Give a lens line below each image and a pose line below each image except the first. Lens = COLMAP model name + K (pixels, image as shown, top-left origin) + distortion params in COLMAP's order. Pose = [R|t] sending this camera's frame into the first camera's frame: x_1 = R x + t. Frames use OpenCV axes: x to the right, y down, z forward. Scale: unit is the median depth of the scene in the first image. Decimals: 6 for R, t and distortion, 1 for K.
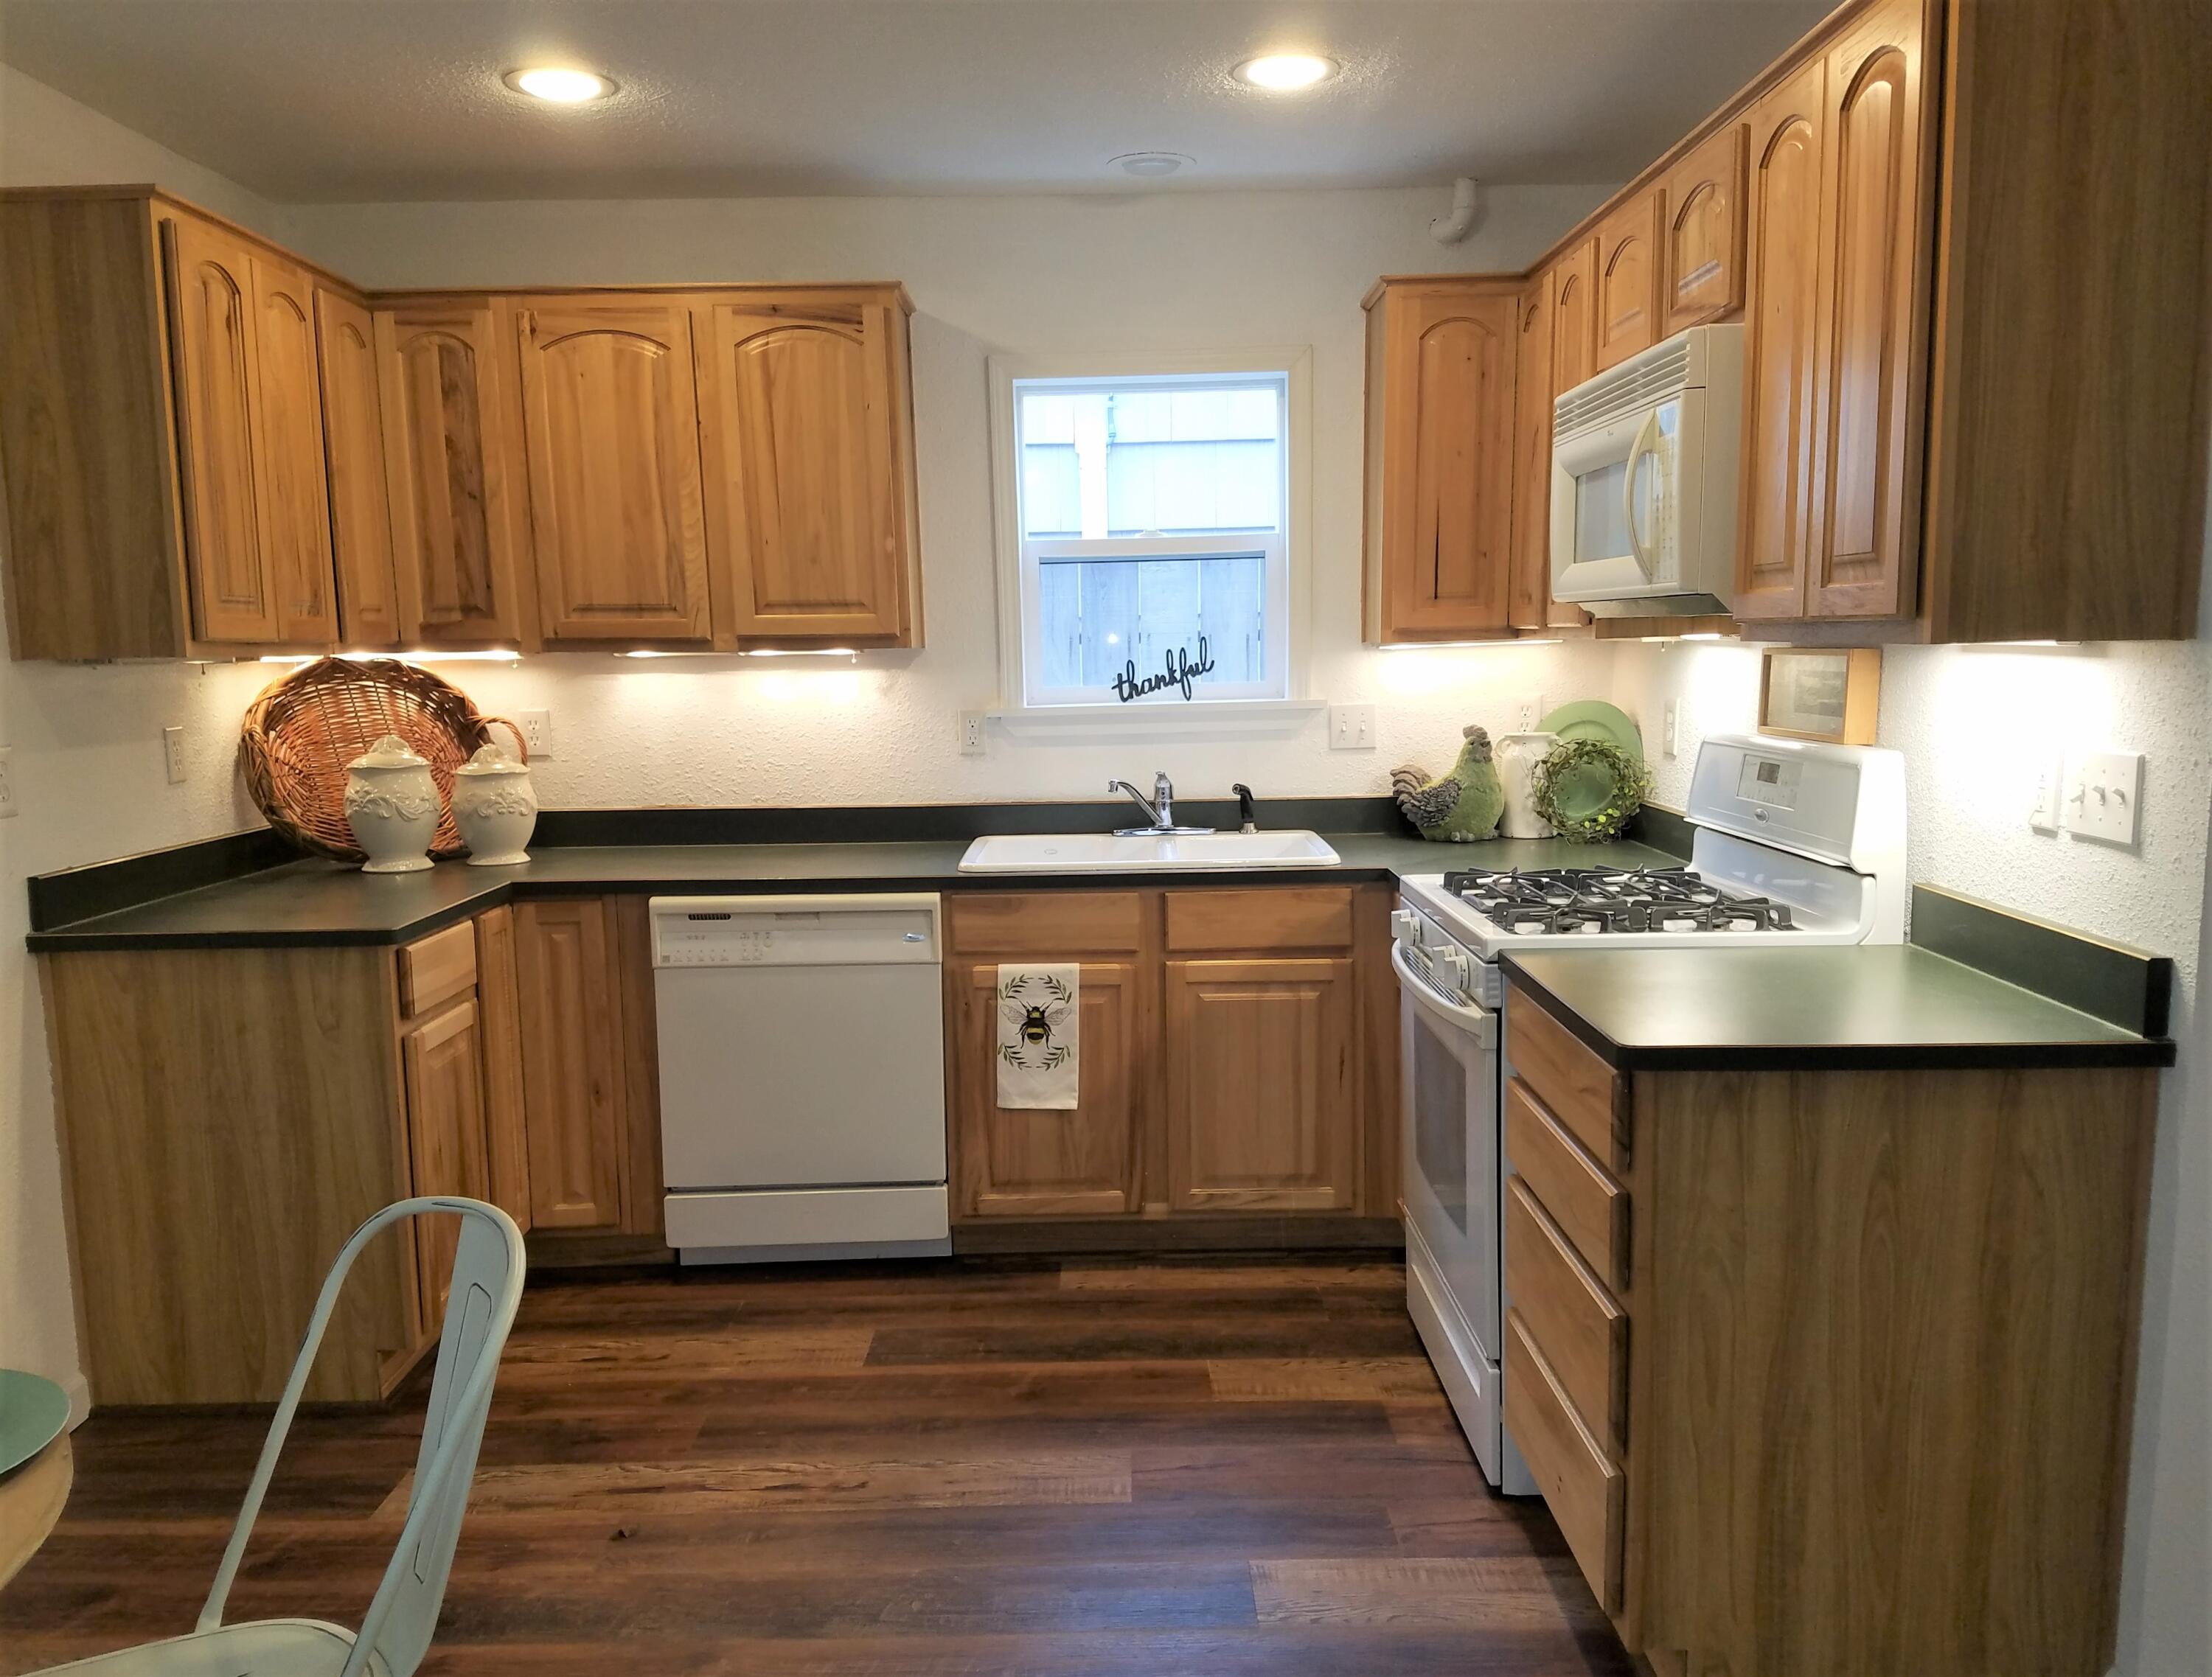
lens RADIAL K [[1657.0, 0, 1089.4], [0, 1657.0, 857.1], [0, 0, 1]] dist [0.036646, -0.060449]
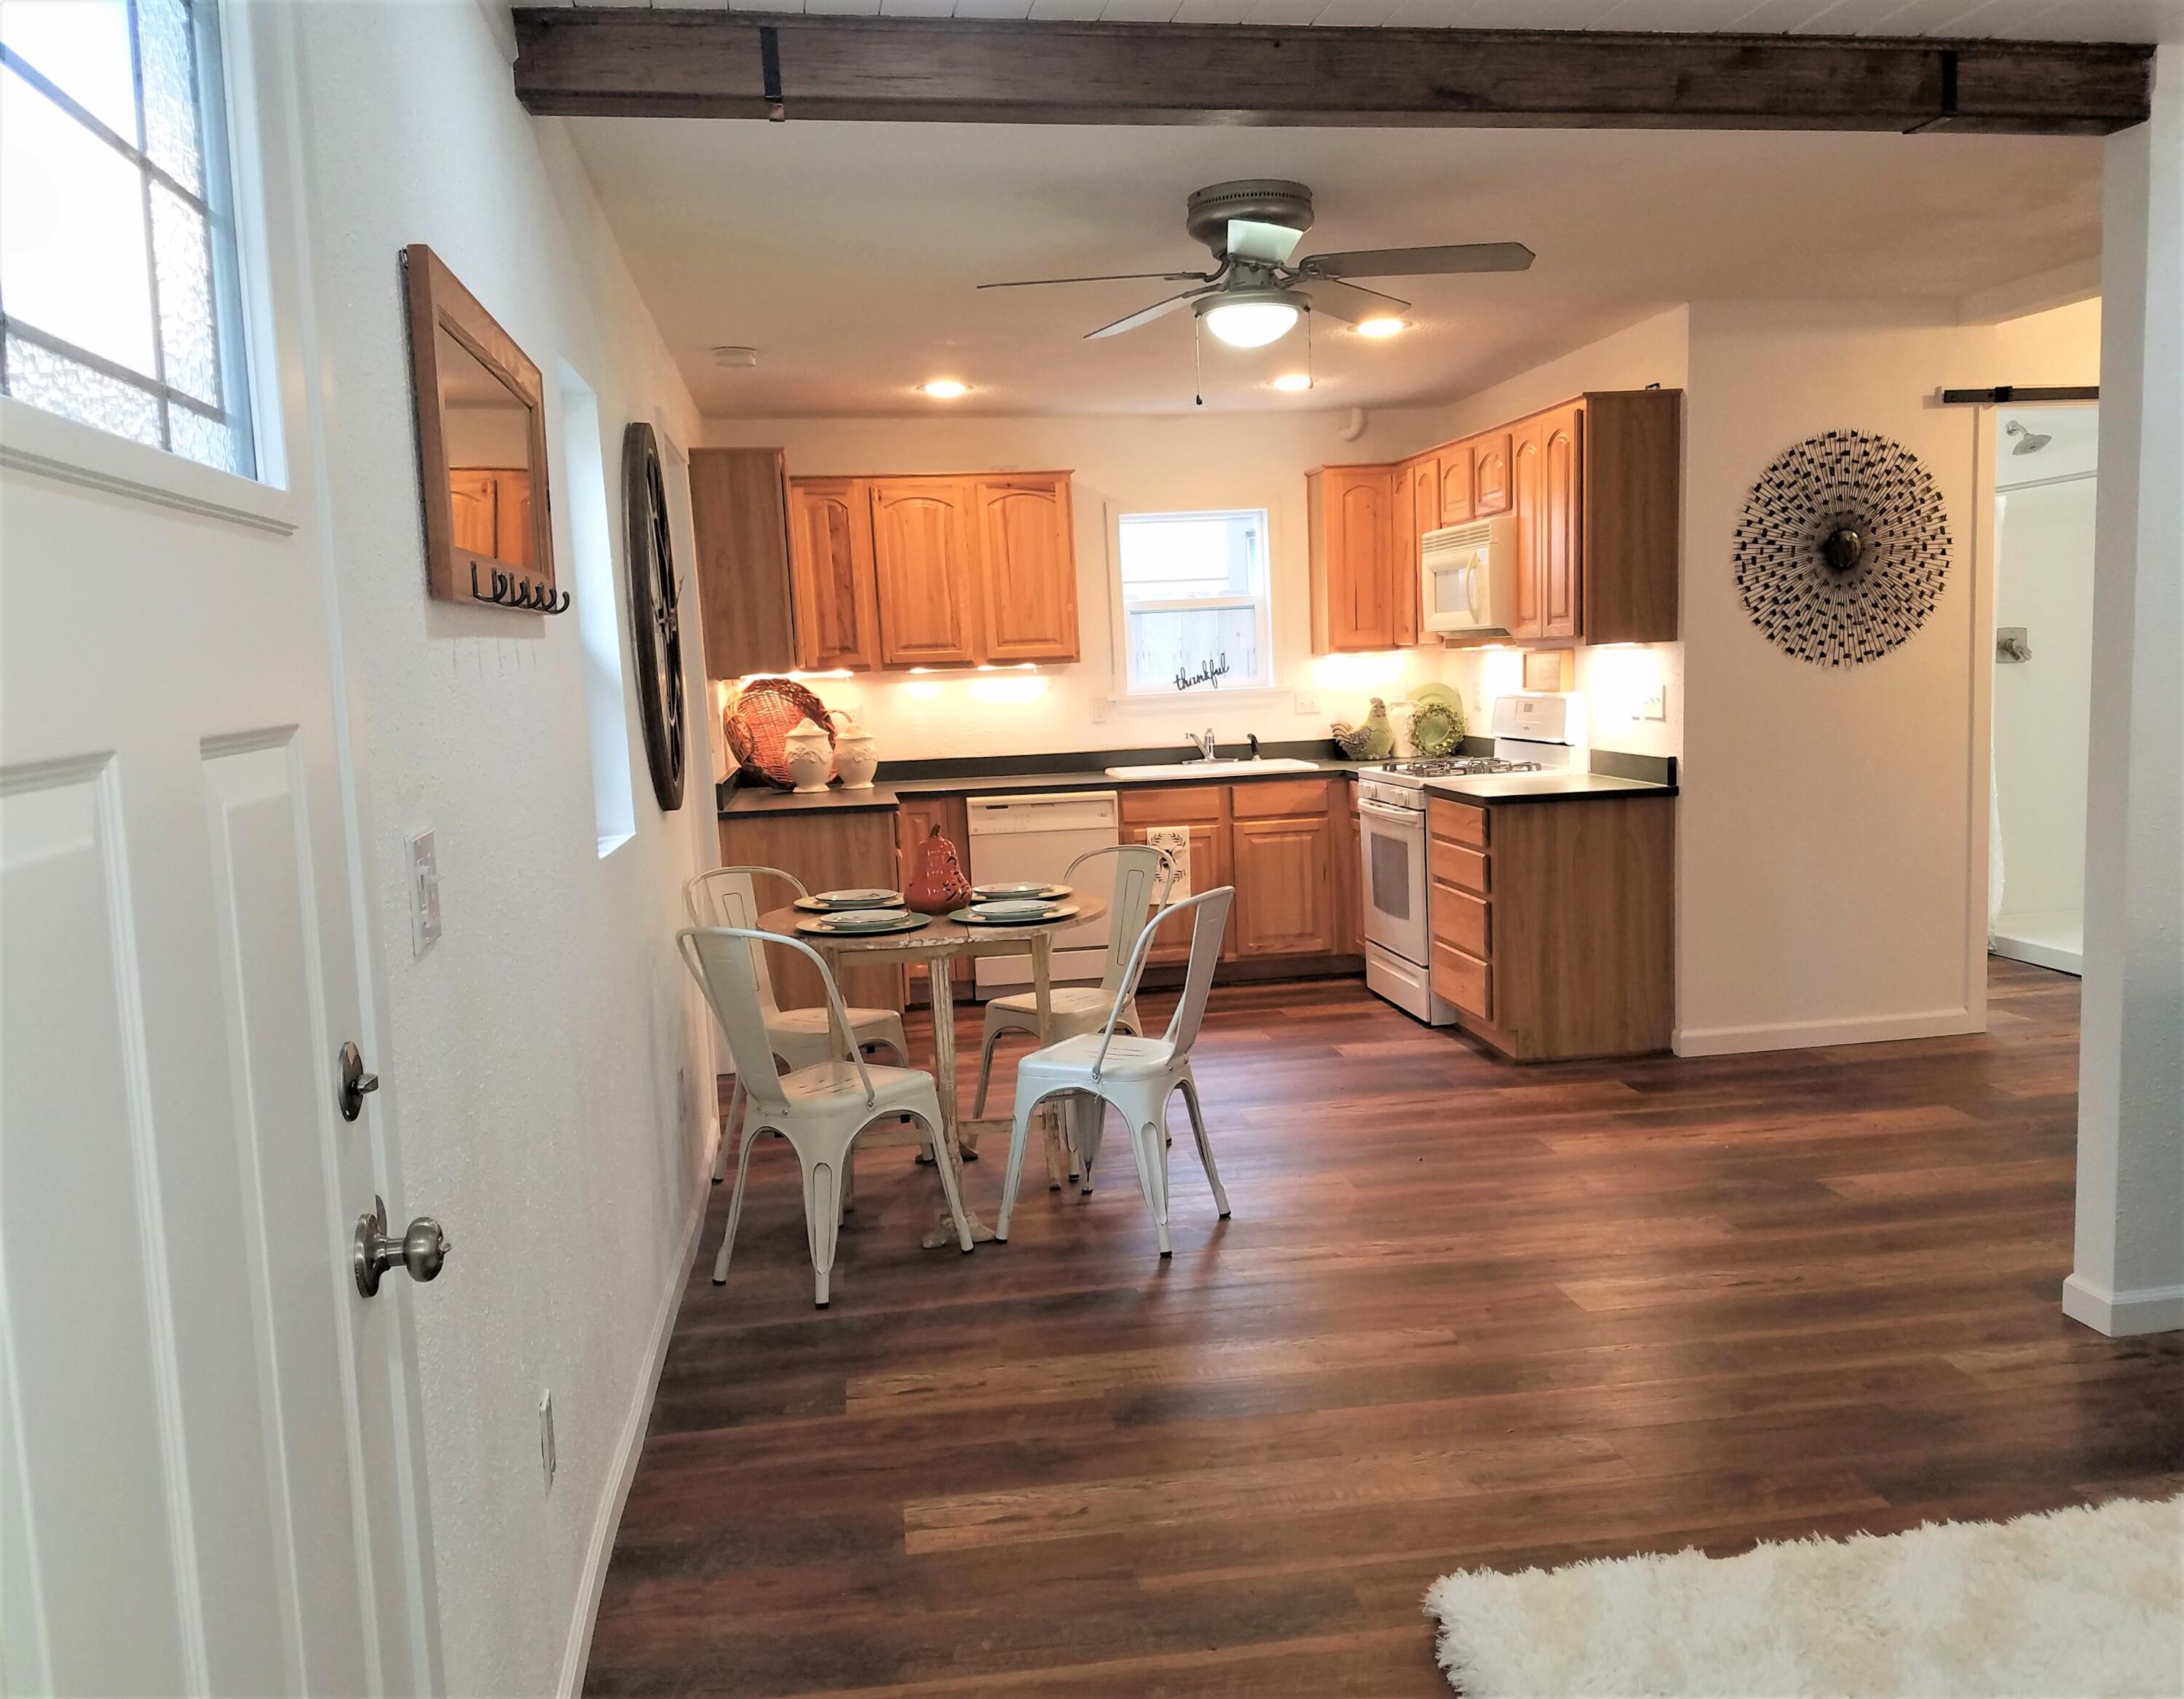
lens RADIAL K [[1756.9, 0, 1088.3], [0, 1756.9, 847.5], [0, 0, 1]] dist [0.053226, 0.010772]
pose [[0.987965, -0.039981, 0.149423, -0.421716], [0.044248, 0.998699, -0.025335, 0.134843], [-0.148216, 0.031642, 0.988449, -0.976652]]
